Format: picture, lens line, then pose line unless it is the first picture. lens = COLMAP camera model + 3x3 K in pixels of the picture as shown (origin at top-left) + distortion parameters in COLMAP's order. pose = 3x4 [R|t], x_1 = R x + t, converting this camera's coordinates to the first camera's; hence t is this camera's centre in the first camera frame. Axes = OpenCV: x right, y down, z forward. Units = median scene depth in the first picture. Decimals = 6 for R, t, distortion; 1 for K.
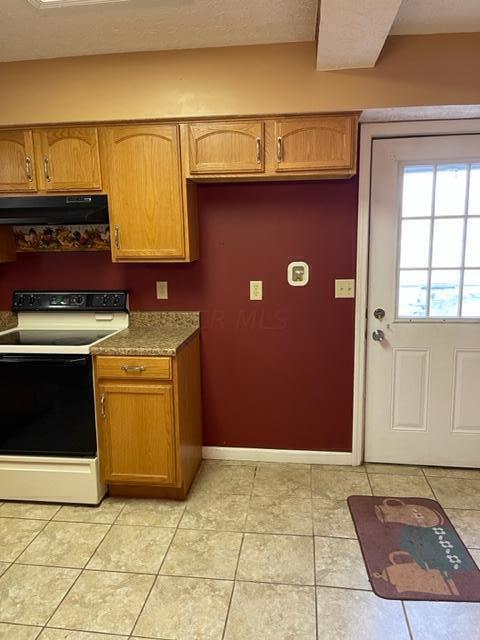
lens RADIAL K [[485.1, 0, 240.0], [0, 485.1, 320.0], [0, 0, 1]] dist [0.030936, -0.001640]
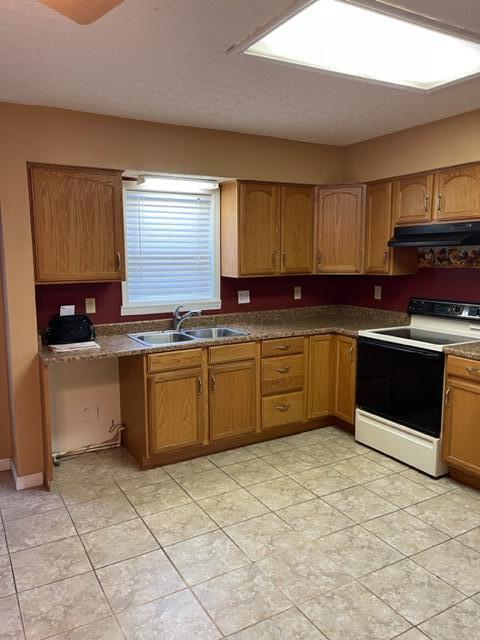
lens RADIAL K [[485.1, 0, 240.0], [0, 485.1, 320.0], [0, 0, 1]] dist [0.030936, -0.001640]
pose [[0.613806, 0.120032, -0.780278, 0.311636], [-0.138157, 0.989453, 0.043528, 0.006346], [0.777274, 0.081083, 0.623916, -0.164390]]
